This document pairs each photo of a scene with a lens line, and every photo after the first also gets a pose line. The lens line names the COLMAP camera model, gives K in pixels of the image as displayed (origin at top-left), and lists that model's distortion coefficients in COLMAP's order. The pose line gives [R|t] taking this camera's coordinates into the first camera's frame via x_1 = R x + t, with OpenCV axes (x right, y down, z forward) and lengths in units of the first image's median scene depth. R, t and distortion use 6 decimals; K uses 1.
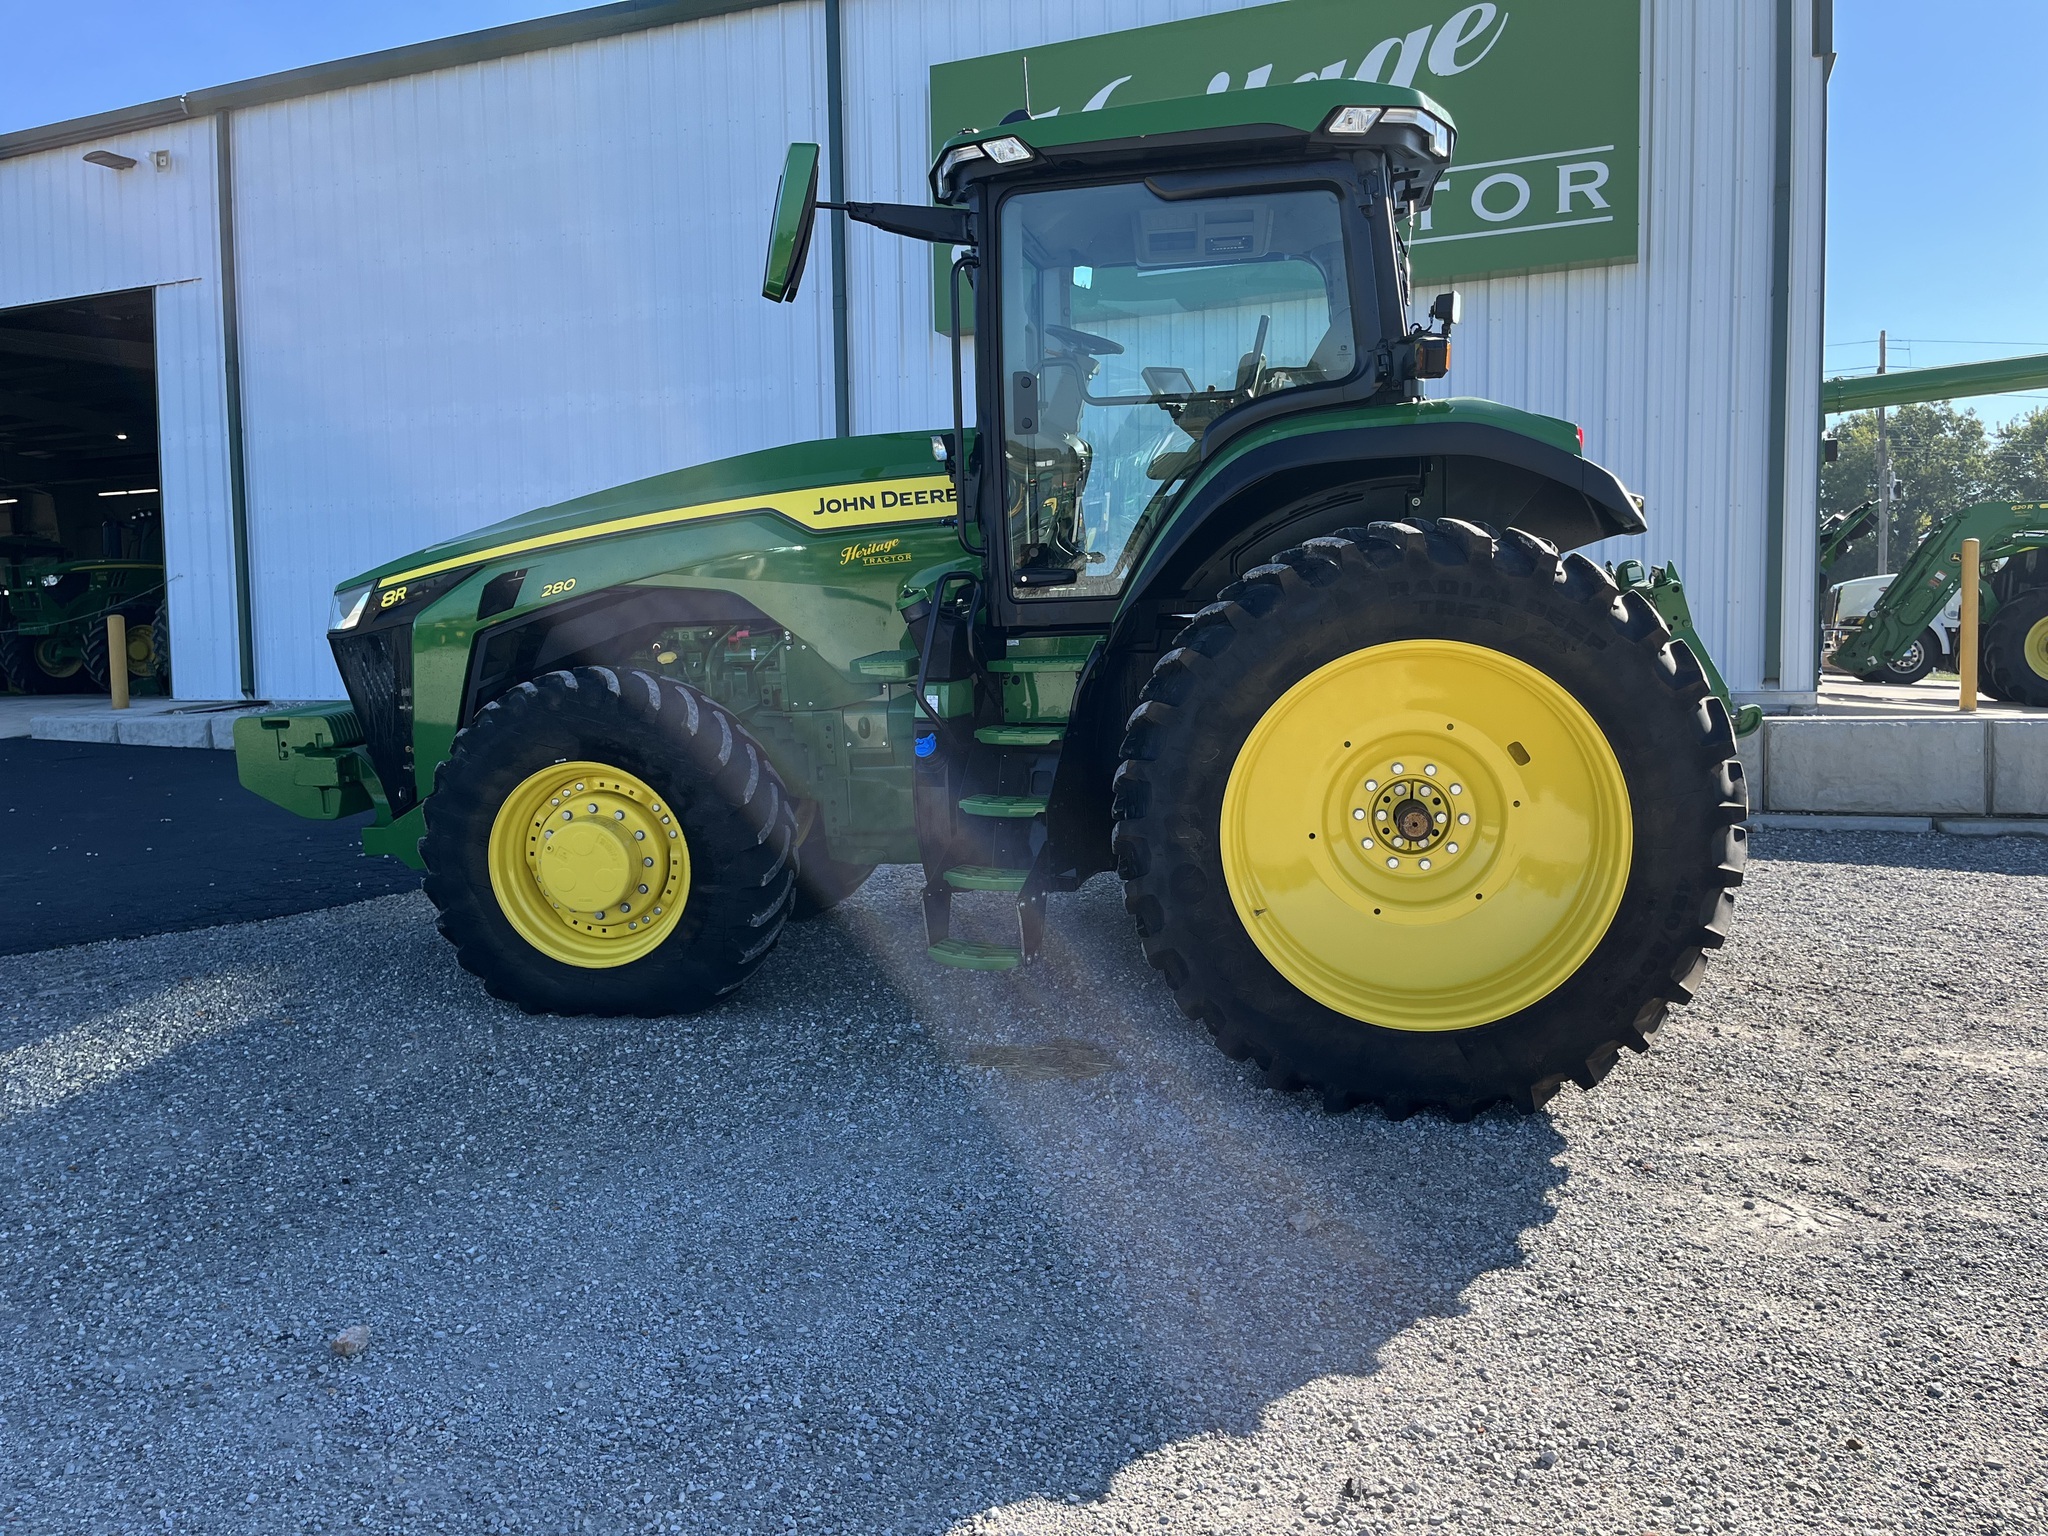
lens RADIAL K [[1551.0, 0, 1027.4], [0, 1551.0, 759.9], [0, 0, 1]] dist [0.068254, -0.092010]
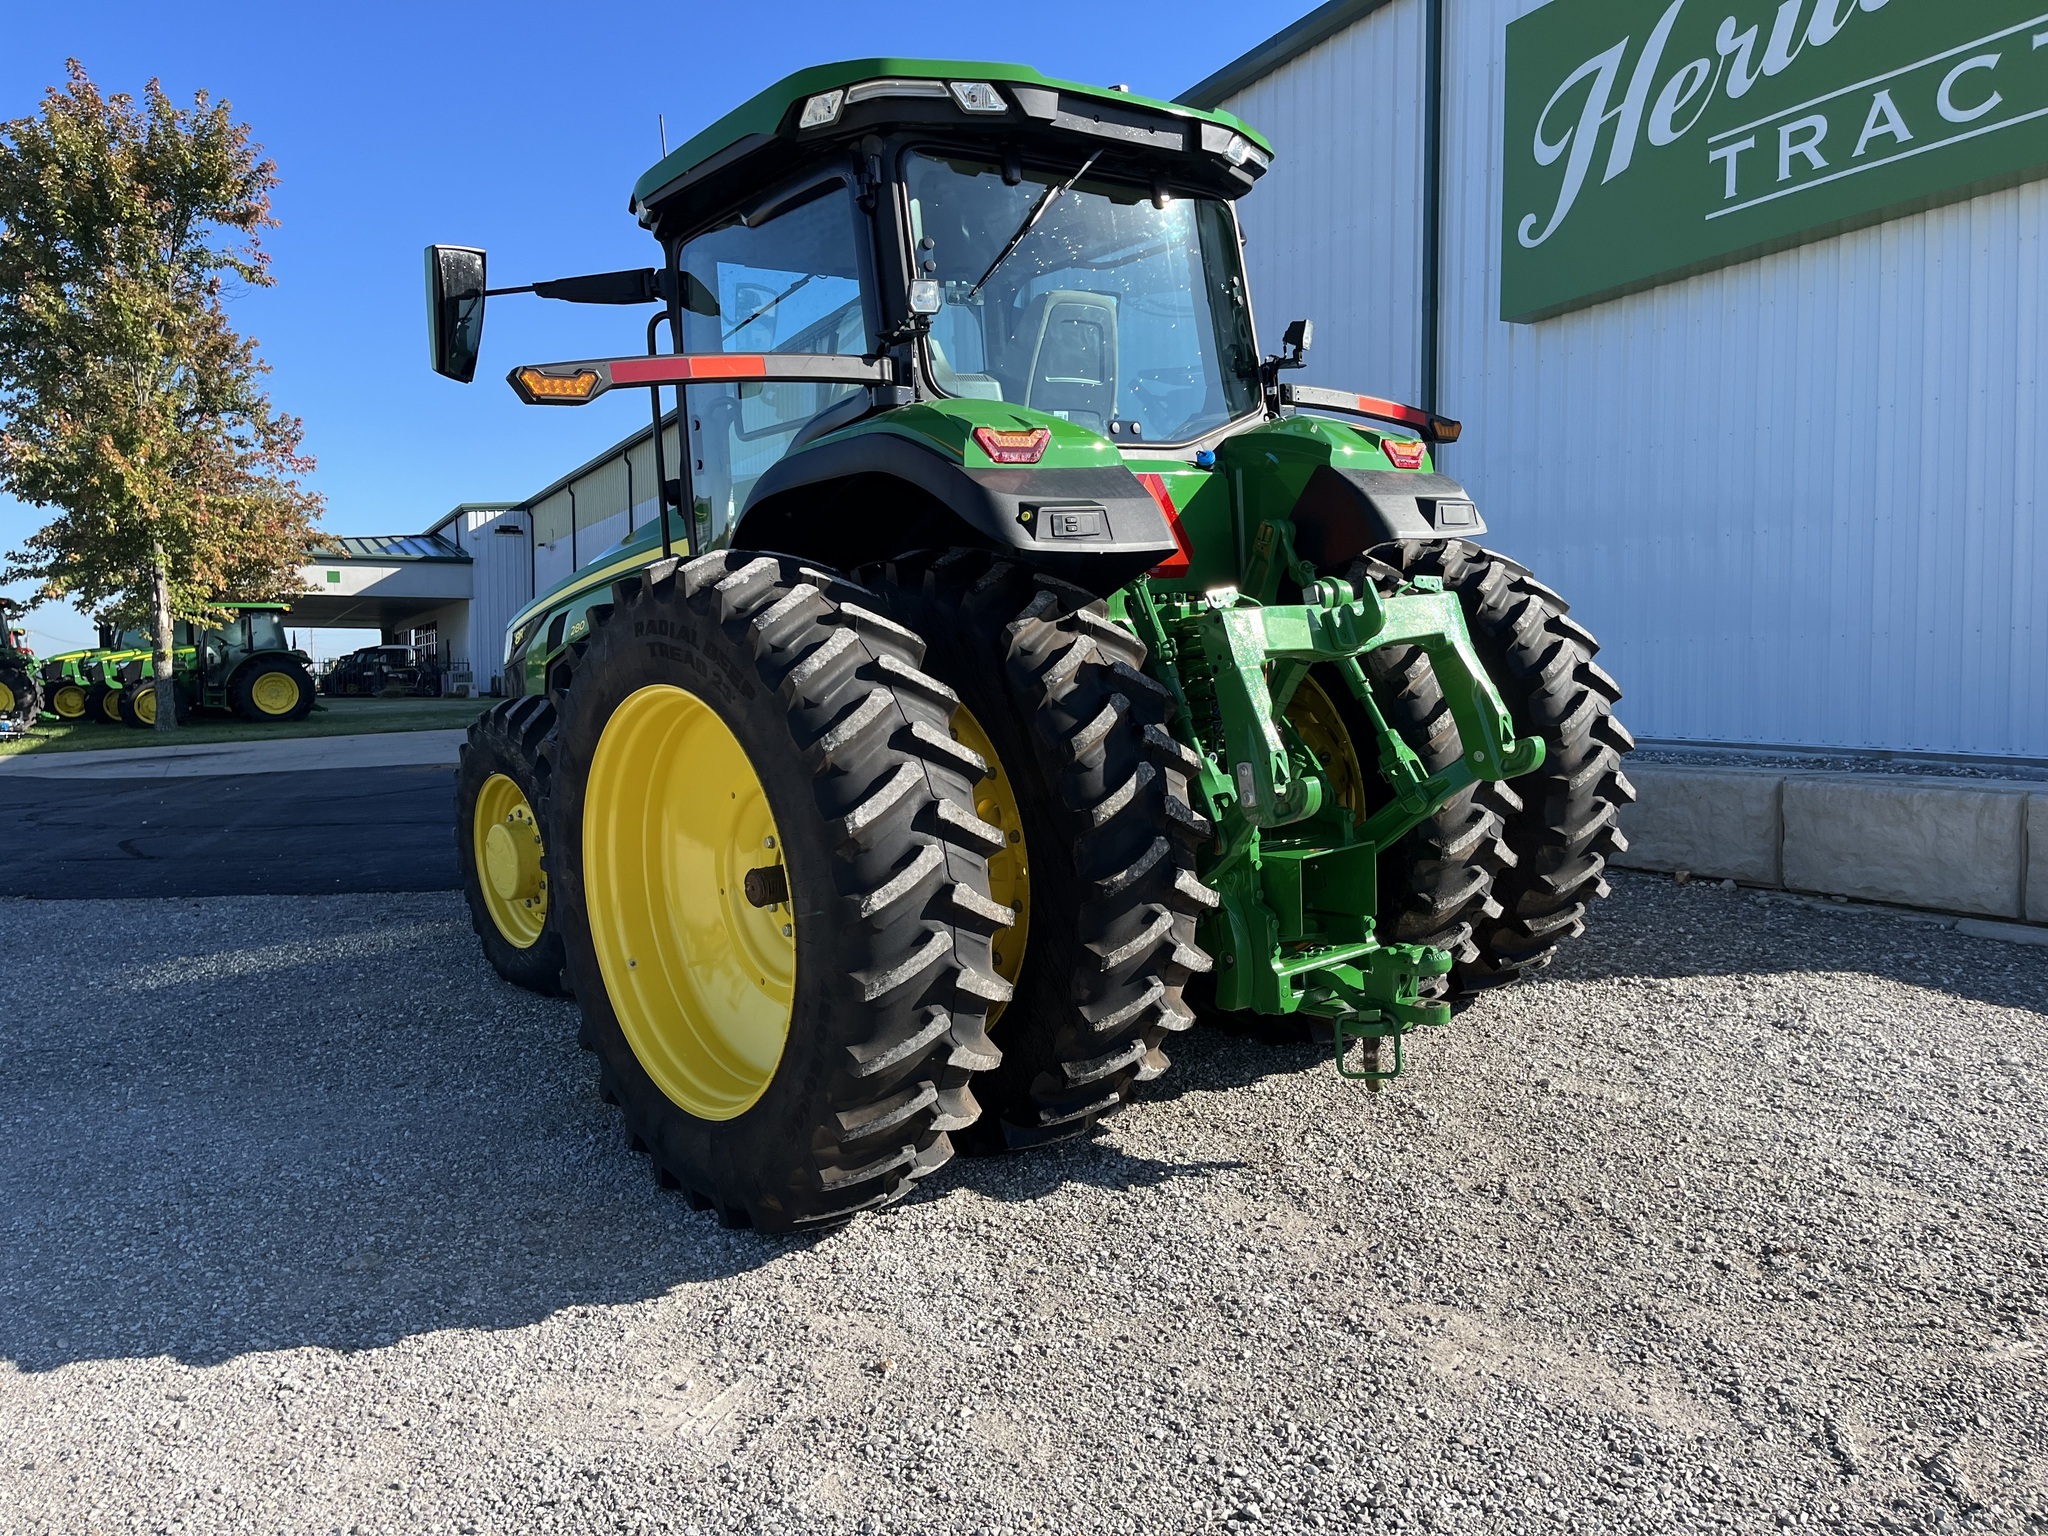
lens RADIAL K [[1551.0, 0, 1006.1], [0, 1551.0, 758.4], [0, 0, 1]] dist [0.068254, -0.092010]
pose [[0.749849, 0.045098, -0.660070, 0.917792], [-0.052342, 0.998591, 0.008766, -0.047656], [0.659535, 0.027976, 0.751153, 0.406560]]
